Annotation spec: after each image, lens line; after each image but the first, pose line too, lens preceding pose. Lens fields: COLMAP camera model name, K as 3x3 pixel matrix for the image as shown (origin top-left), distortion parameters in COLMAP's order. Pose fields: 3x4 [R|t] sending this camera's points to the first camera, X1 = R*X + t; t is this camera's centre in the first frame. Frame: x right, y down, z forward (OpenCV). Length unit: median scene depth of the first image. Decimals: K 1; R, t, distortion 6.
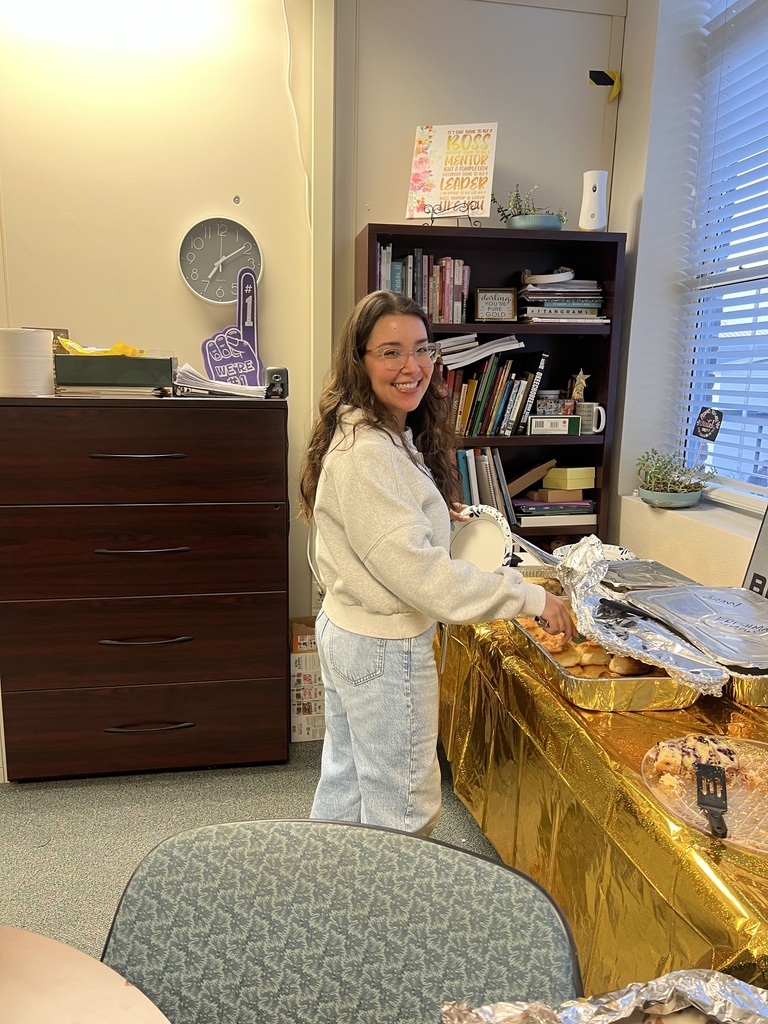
lens RADIAL K [[770.0, 0, 383.5], [0, 770.0, 515.5], [0, 0, 1]] dist [0.055623, -0.063422]
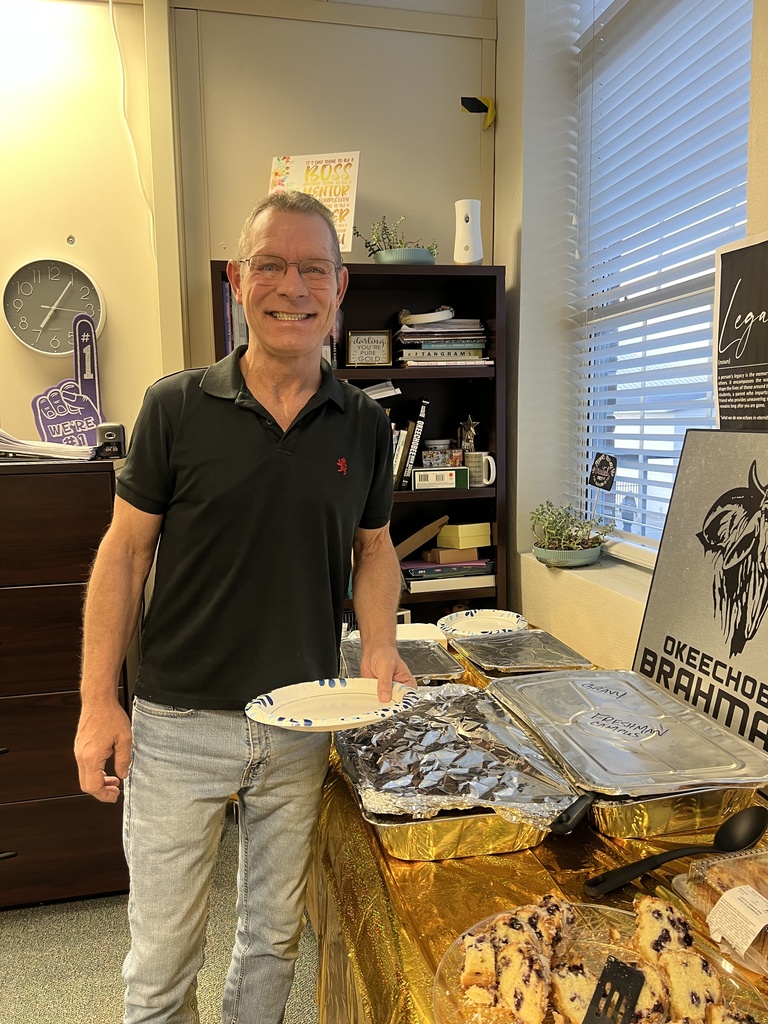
lens RADIAL K [[770.0, 0, 384.7], [0, 770.0, 516.3], [0, 0, 1]] dist [0.055623, -0.063422]
pose [[0.998336, -0.038890, 0.042578, 0.120078], [0.041599, 0.997038, -0.064689, -0.018340], [-0.039936, 0.066353, 0.996997, 0.118821]]
